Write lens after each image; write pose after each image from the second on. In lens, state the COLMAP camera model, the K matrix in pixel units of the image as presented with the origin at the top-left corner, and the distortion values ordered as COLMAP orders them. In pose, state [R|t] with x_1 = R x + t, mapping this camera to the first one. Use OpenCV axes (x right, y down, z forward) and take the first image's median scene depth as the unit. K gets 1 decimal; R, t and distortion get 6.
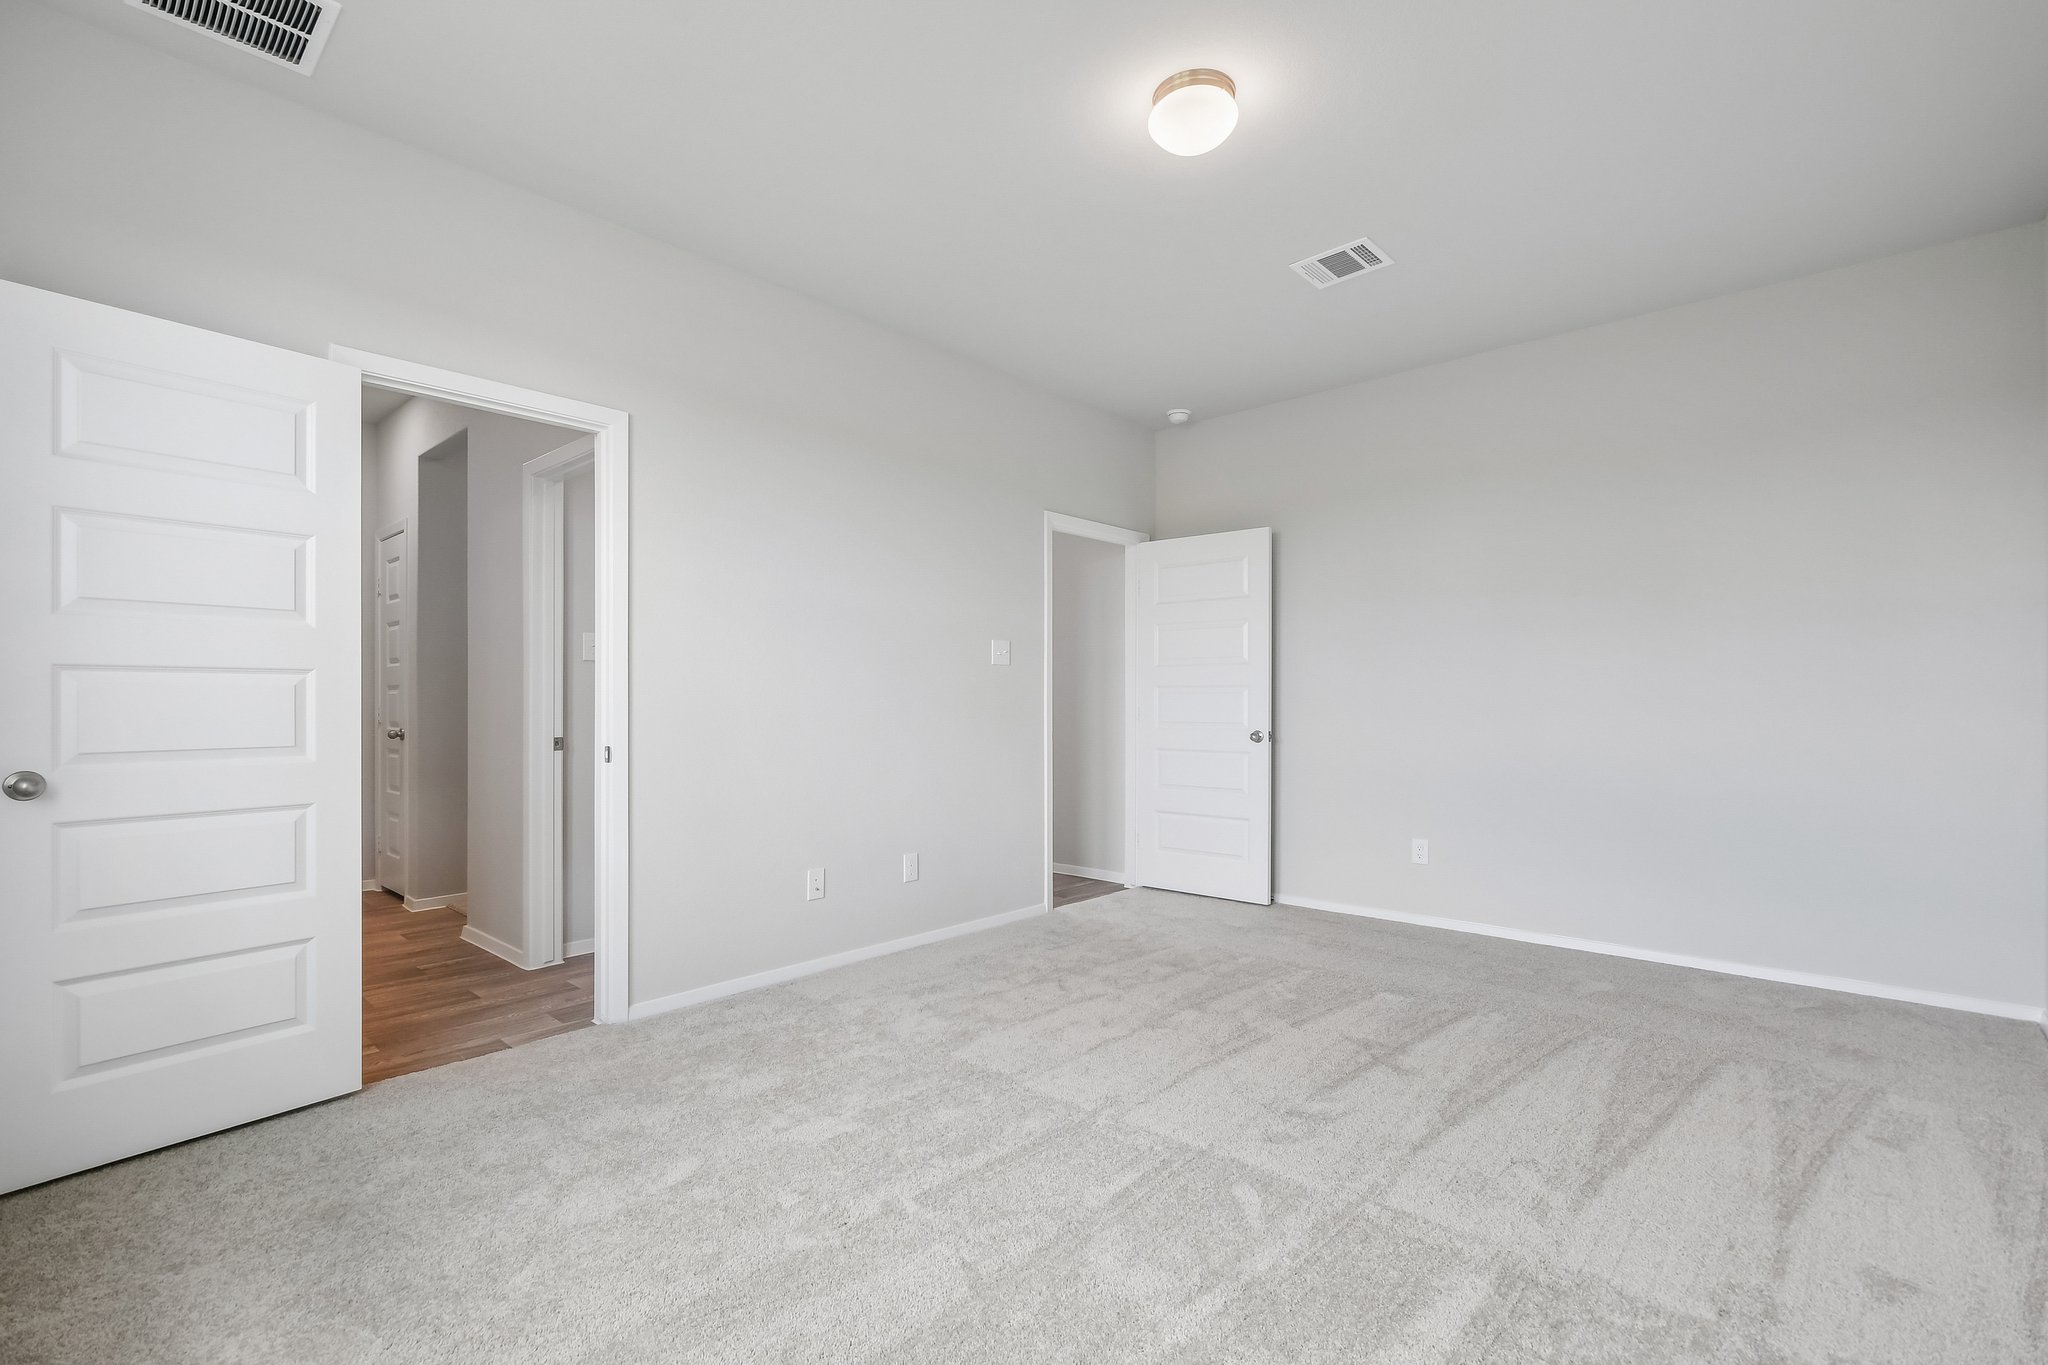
lens RADIAL K [[914.5, 0, 1039.0], [0, 914.5, 699.8], [0, 0, 1]] dist [0.000084, -0.000249]
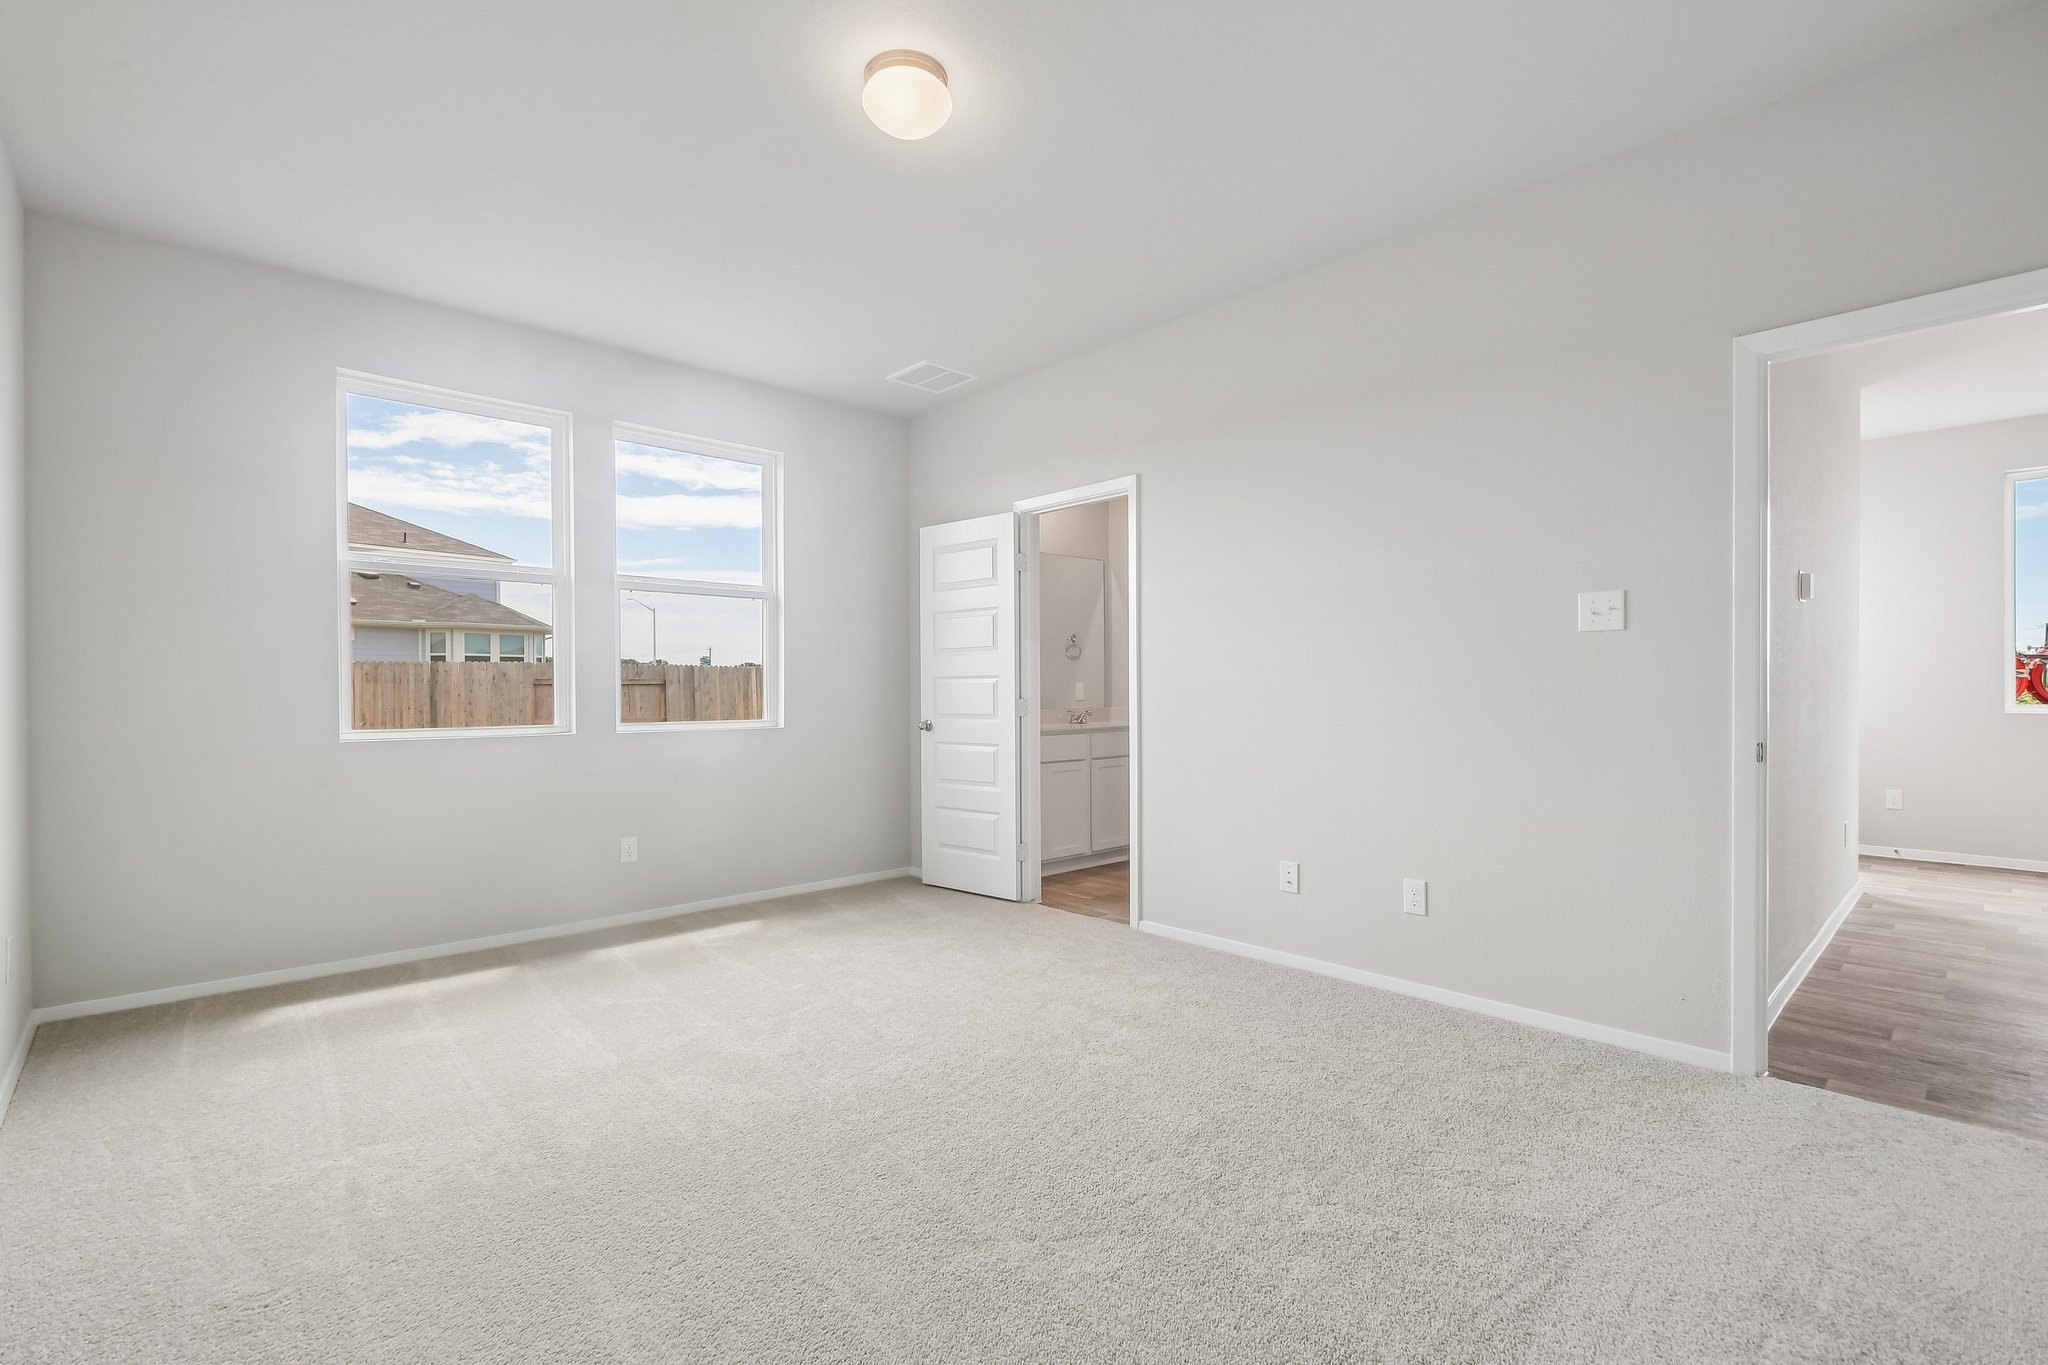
lens RADIAL K [[914.5, 0, 1039.0], [0, 914.5, 699.8], [0, 0, 1]] dist [0.000084, -0.000249]
pose [[-0.073097, 0.011807, -0.997255, 0.784753], [0.009140, 0.999896, 0.011168, -0.001518], [0.997283, -0.008298, -0.073198, 0.843620]]
